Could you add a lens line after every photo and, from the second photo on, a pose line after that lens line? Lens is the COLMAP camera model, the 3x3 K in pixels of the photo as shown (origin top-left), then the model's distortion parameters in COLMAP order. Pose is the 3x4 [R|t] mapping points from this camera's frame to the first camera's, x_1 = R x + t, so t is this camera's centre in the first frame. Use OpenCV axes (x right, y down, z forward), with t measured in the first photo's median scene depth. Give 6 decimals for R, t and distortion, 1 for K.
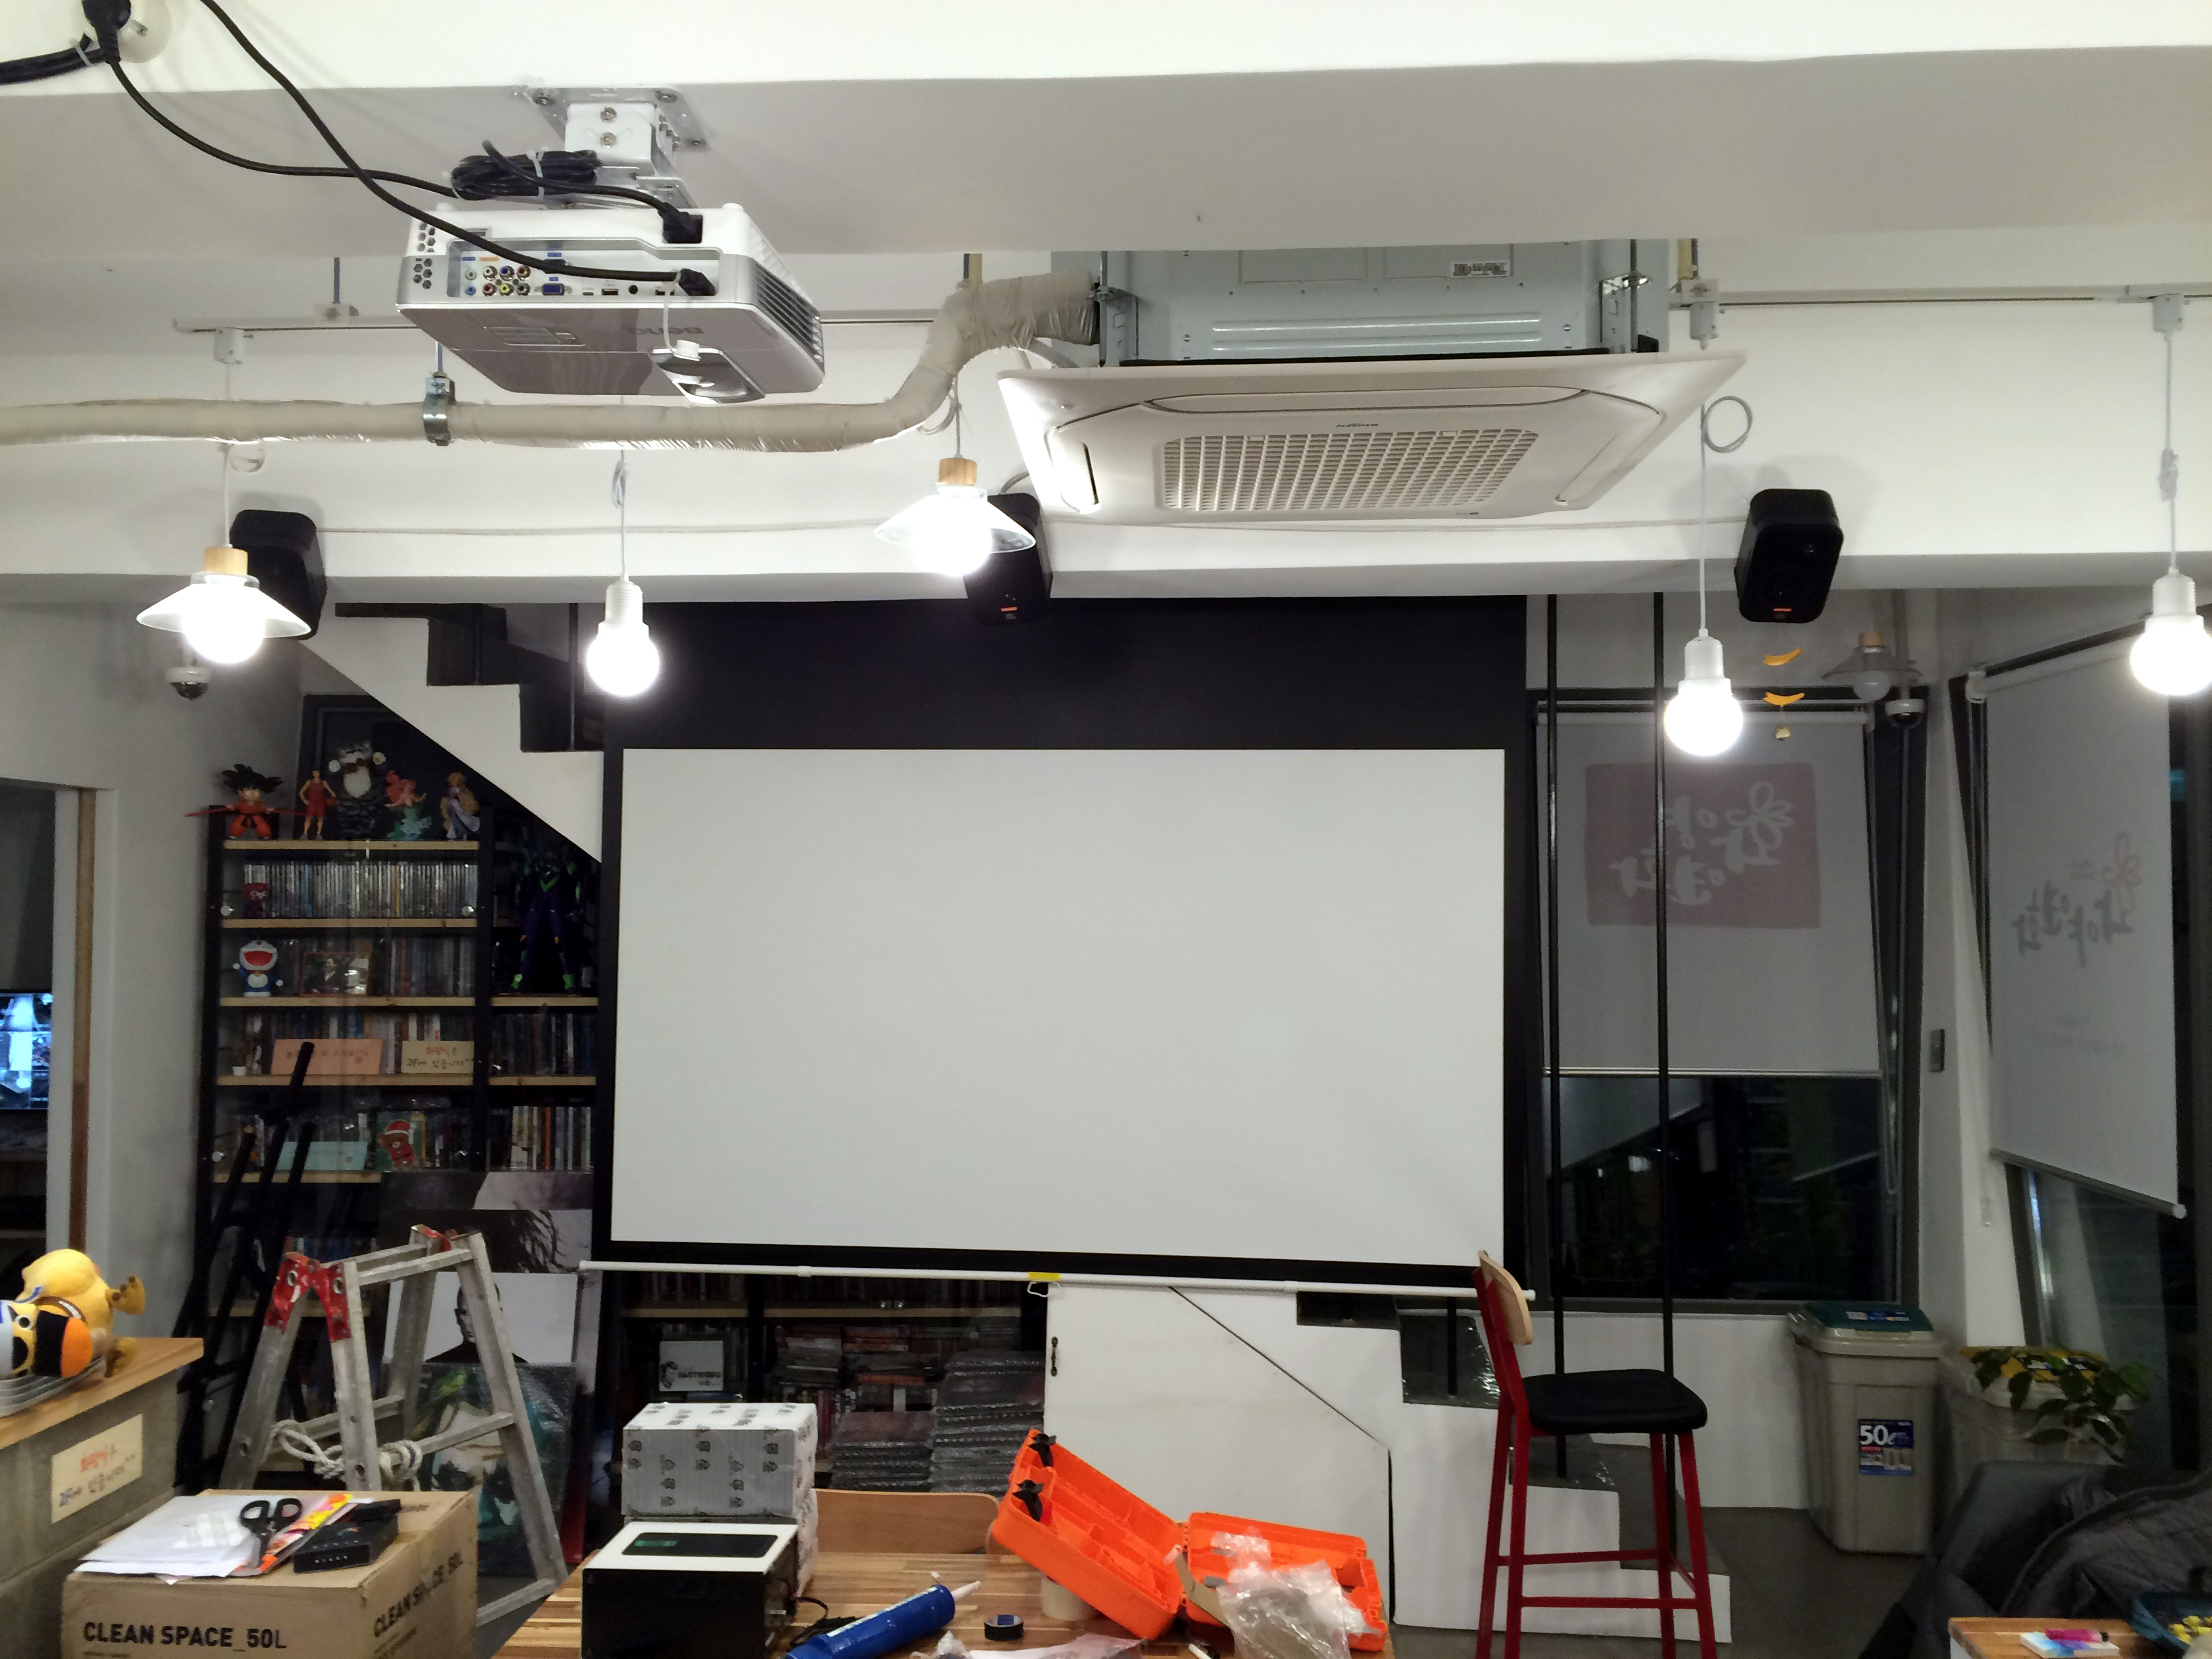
lens RADIAL K [[1880.1, 0, 1111.2], [0, 1880.1, 837.9], [0, 0, 1]] dist [0.083689, -0.116346]
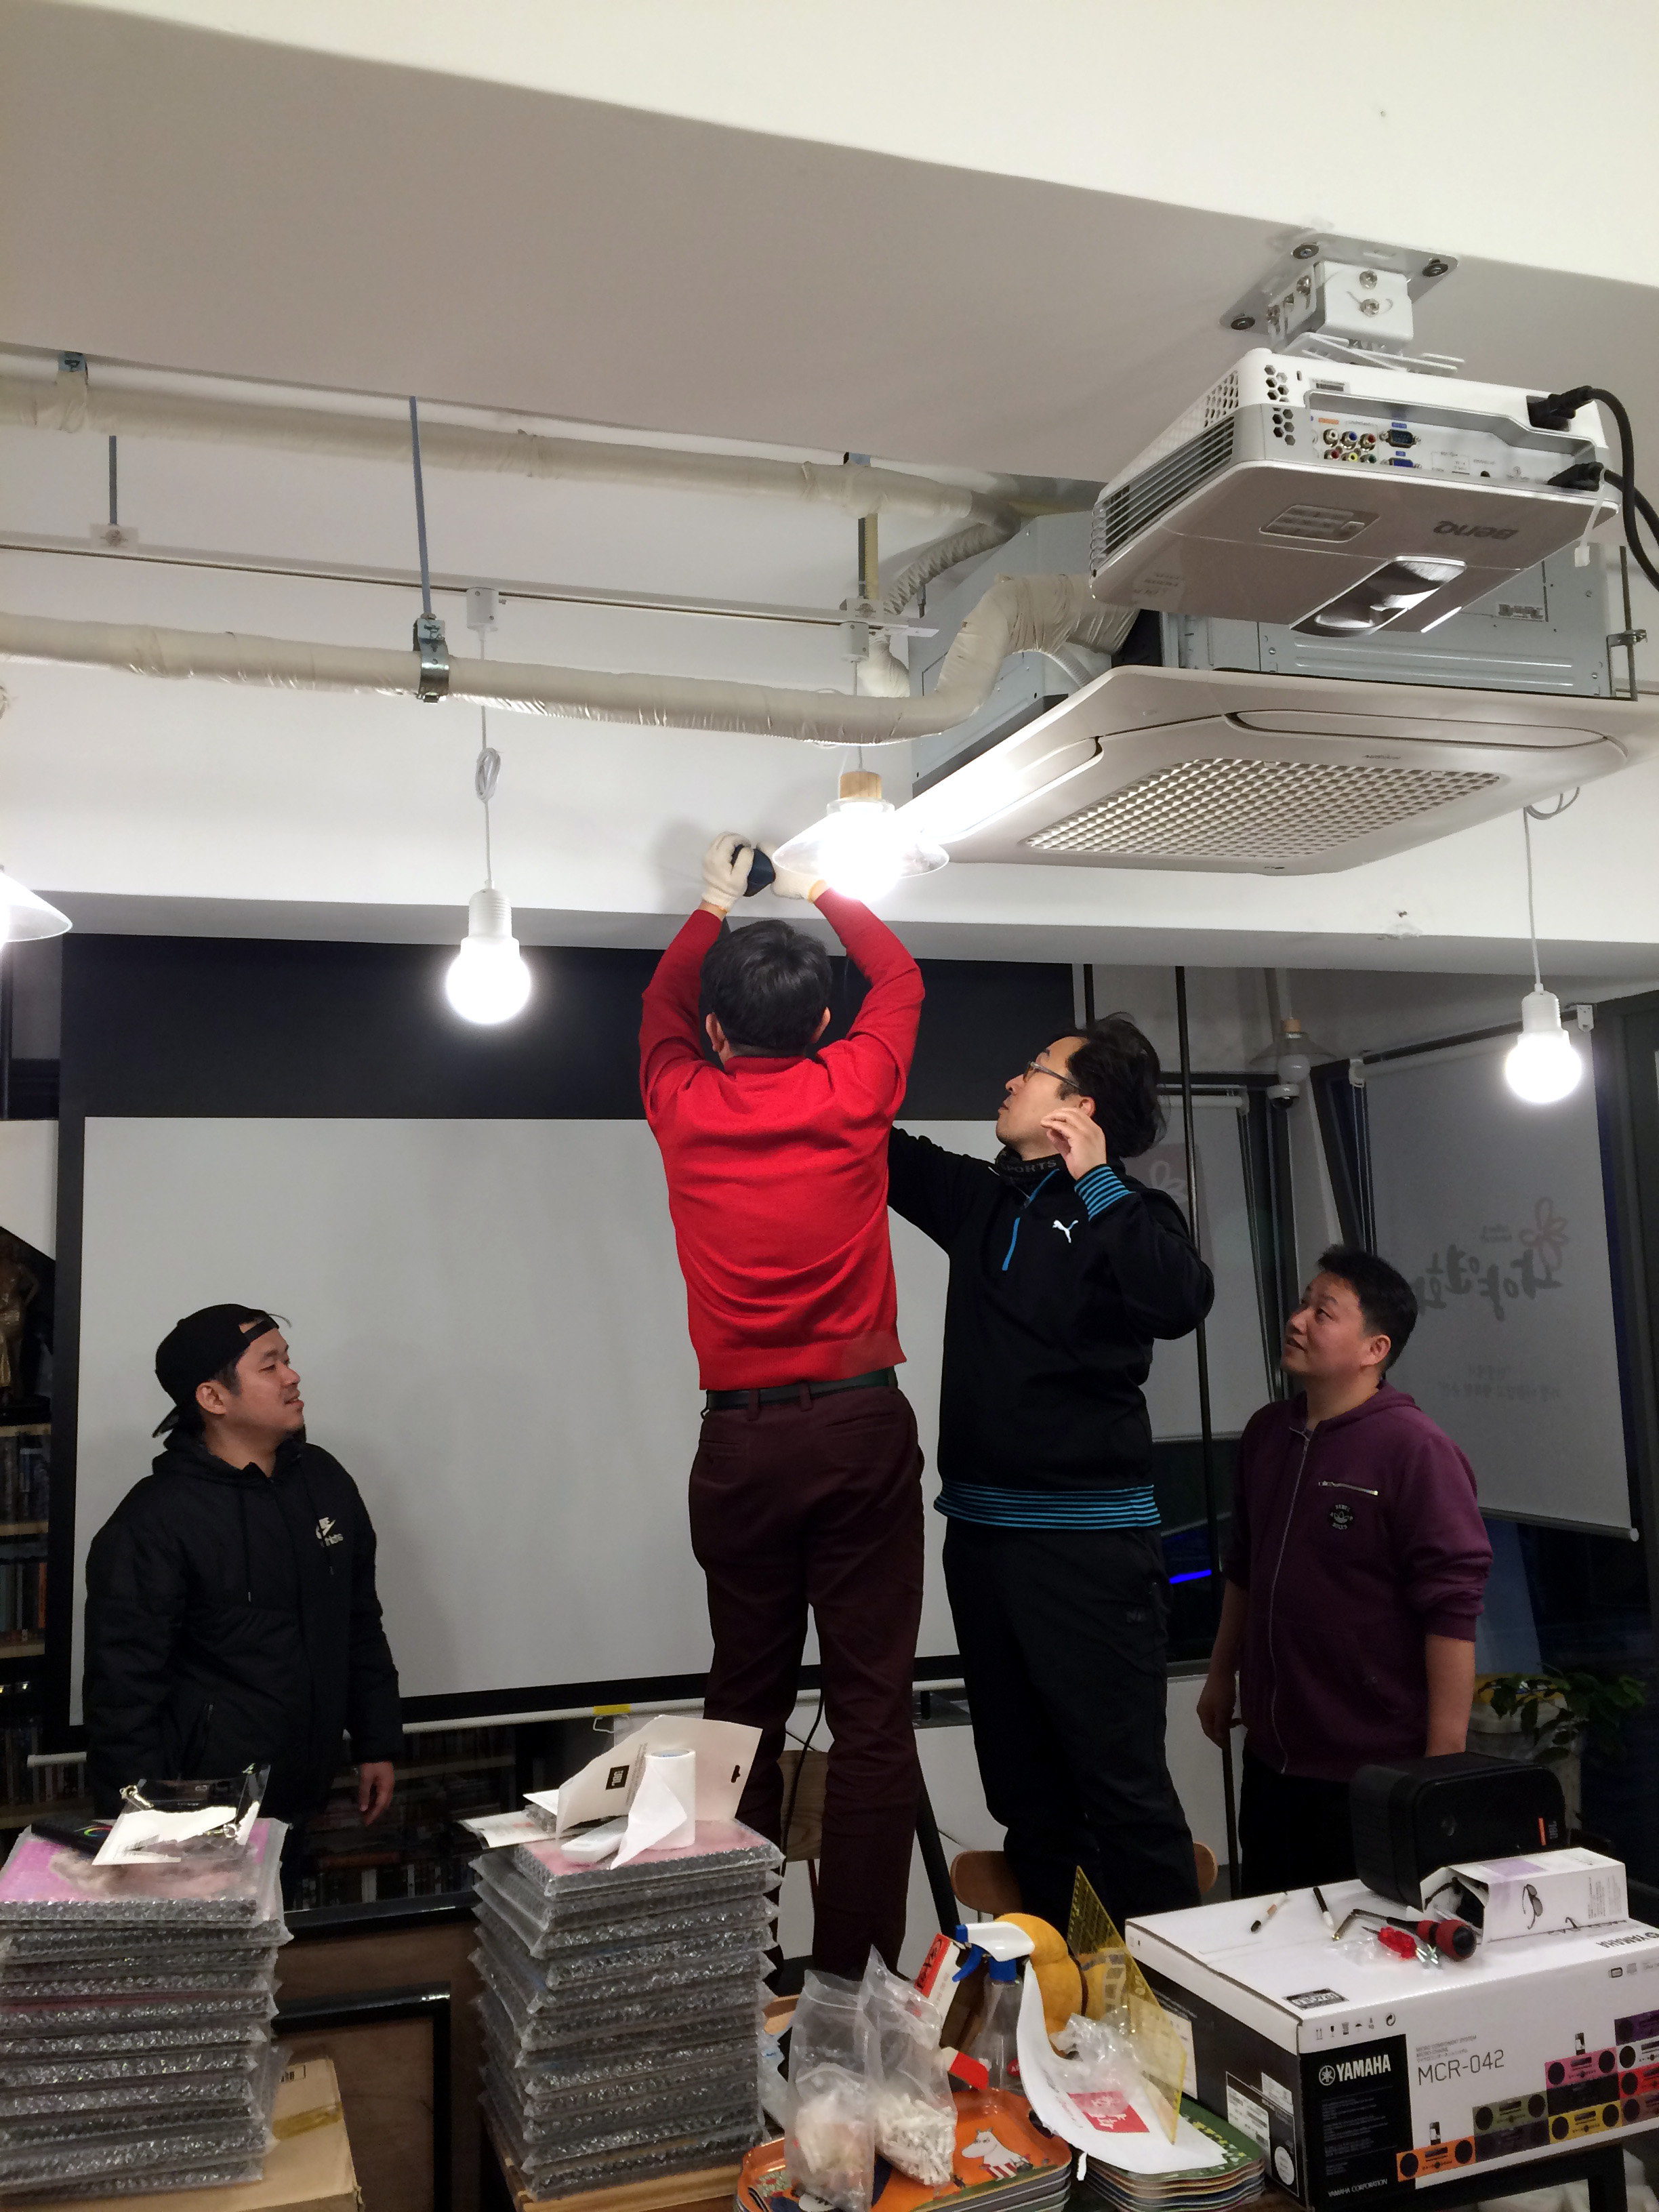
lens RADIAL K [[1884.7, 0, 829.5], [0, 1884.7, 1106.0], [0, 0, 1]] dist [0.088641, -0.098024]
pose [[0.928902, 0.007863, 0.370243, -0.265276], [0.020457, 0.997158, -0.072501, 0.015335], [-0.369761, 0.074921, 0.926101, 0.106297]]
